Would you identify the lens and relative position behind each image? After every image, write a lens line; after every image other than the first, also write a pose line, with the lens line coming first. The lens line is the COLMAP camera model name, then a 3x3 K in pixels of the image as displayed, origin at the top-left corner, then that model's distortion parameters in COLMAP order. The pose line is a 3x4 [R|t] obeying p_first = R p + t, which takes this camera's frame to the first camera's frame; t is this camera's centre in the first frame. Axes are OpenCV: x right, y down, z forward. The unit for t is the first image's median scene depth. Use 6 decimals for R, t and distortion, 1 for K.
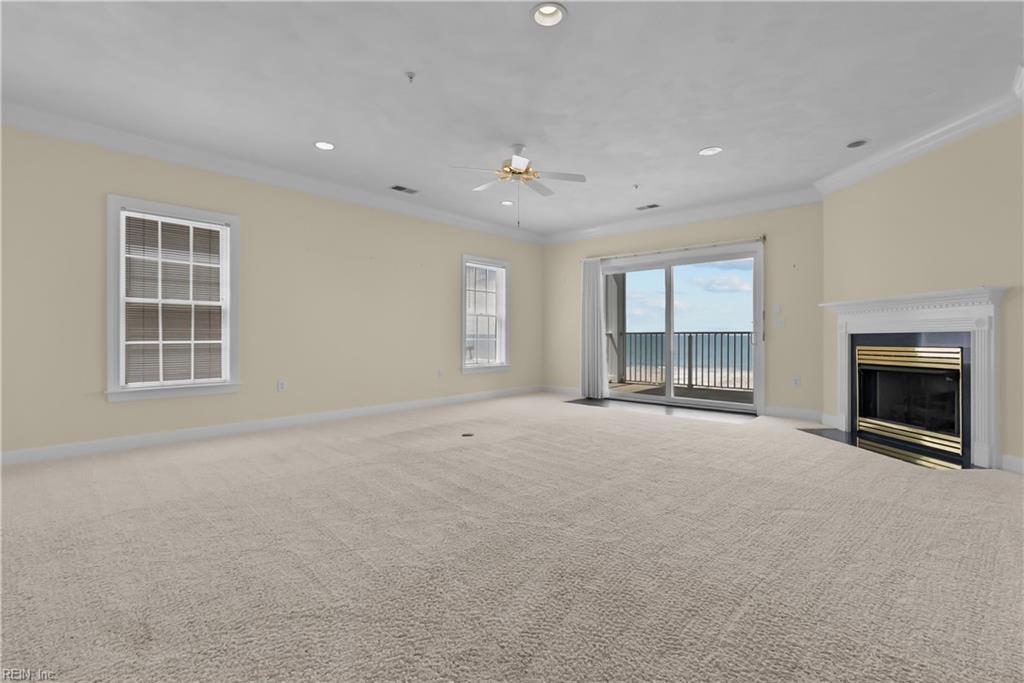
lens RADIAL K [[466.1, 0, 505.9], [0, 466.1, 336.8], [0, 0, 1]] dist [-0.013897, 0.005418]
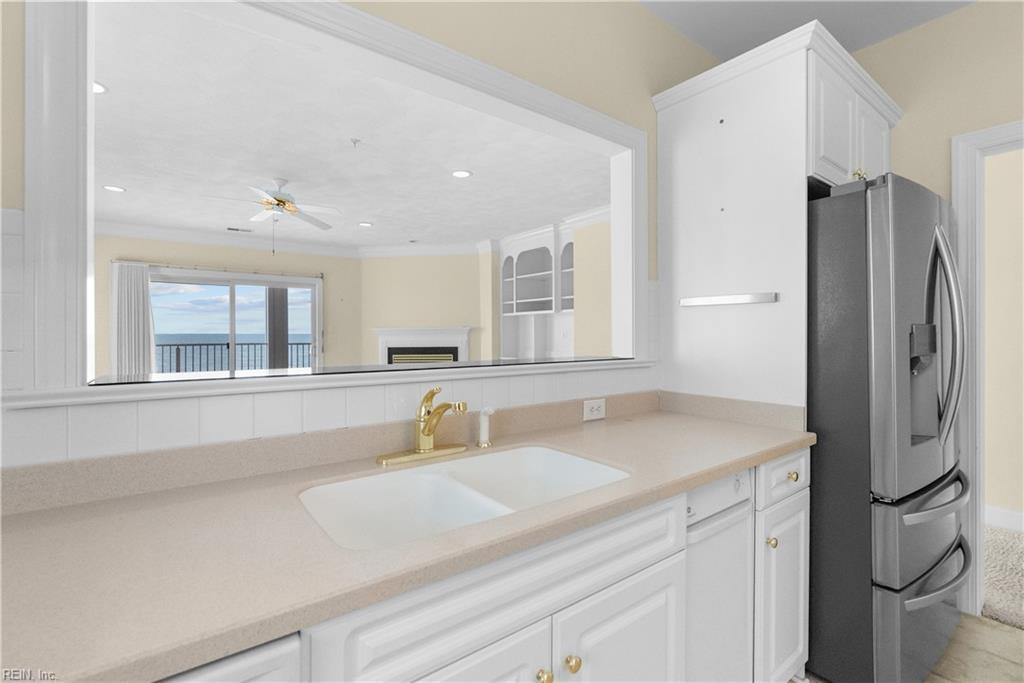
lens RADIAL K [[466.1, 0, 513.7], [0, 466.1, 335.7], [0, 0, 1]] dist [-0.013897, 0.005418]
pose [[0.162837, -0.007813, 0.986622, -0.830411], [0.005112, 0.999962, 0.007075, -0.058099], [-0.986640, 0.003892, 0.162871, 0.288322]]
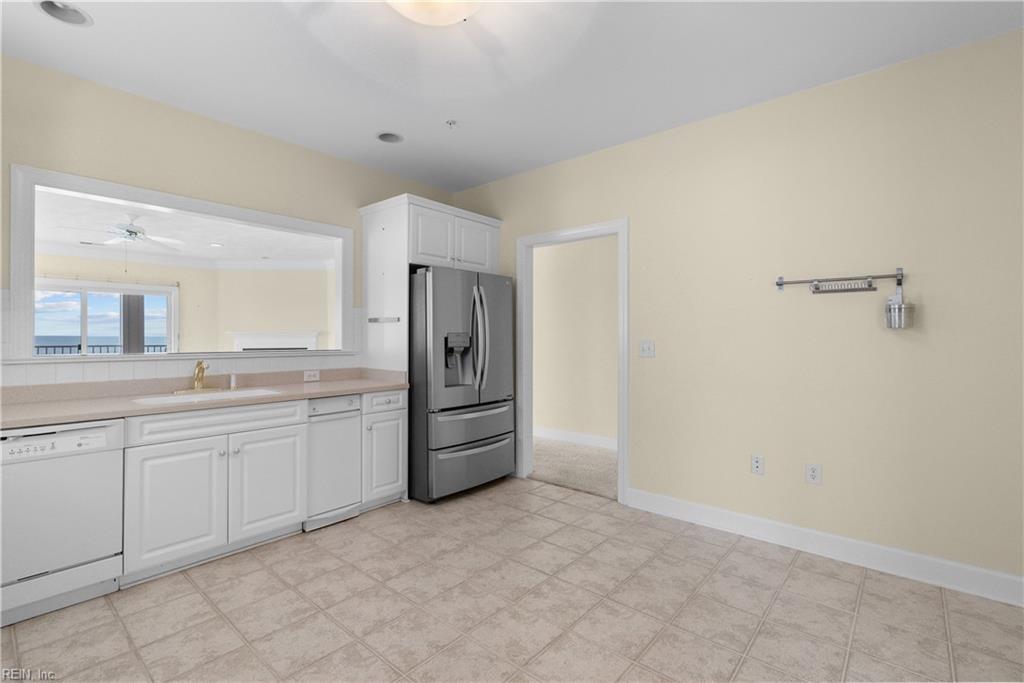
lens RADIAL K [[466.1, 0, 515.3], [0, 466.1, 337.9], [0, 0, 1]] dist [-0.013897, 0.005418]
pose [[-0.050773, -0.005283, 0.998696, -1.212327], [0.002027, 0.999983, 0.005393, -0.058378], [-0.998708, 0.002298, -0.050761, -0.012462]]
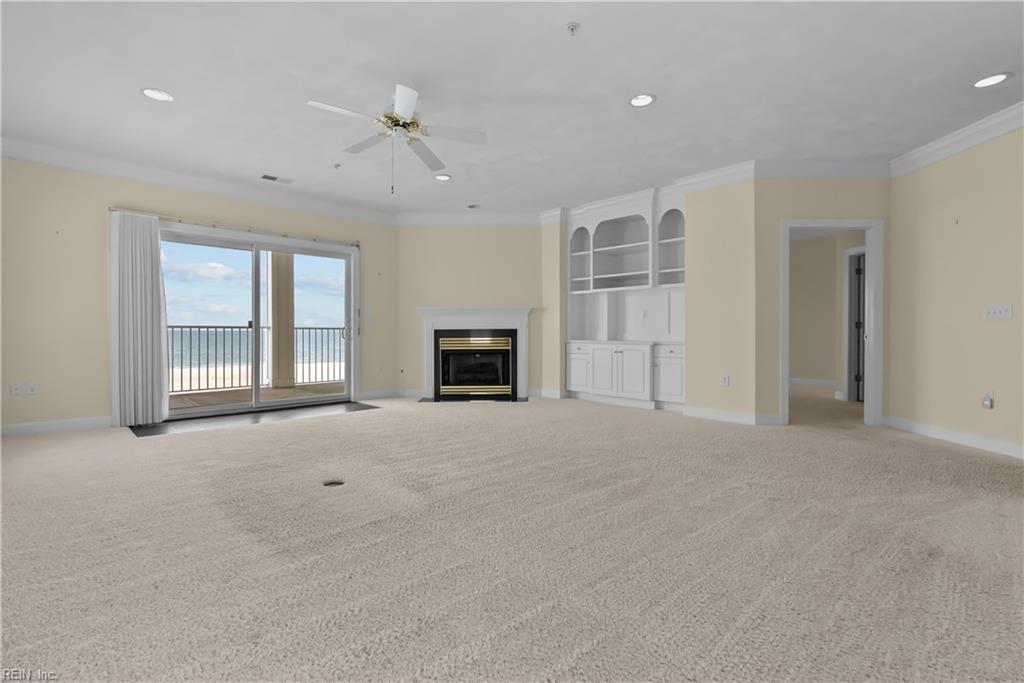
lens RADIAL K [[466.1, 0, 512.8], [0, 466.1, 338.6], [0, 0, 1]] dist [-0.013897, 0.005418]
pose [[0.034691, -0.017399, 0.999247, -0.698124], [-0.000403, 0.999848, 0.017423, -0.003937], [-0.999398, -0.001007, 0.034679, 0.711584]]
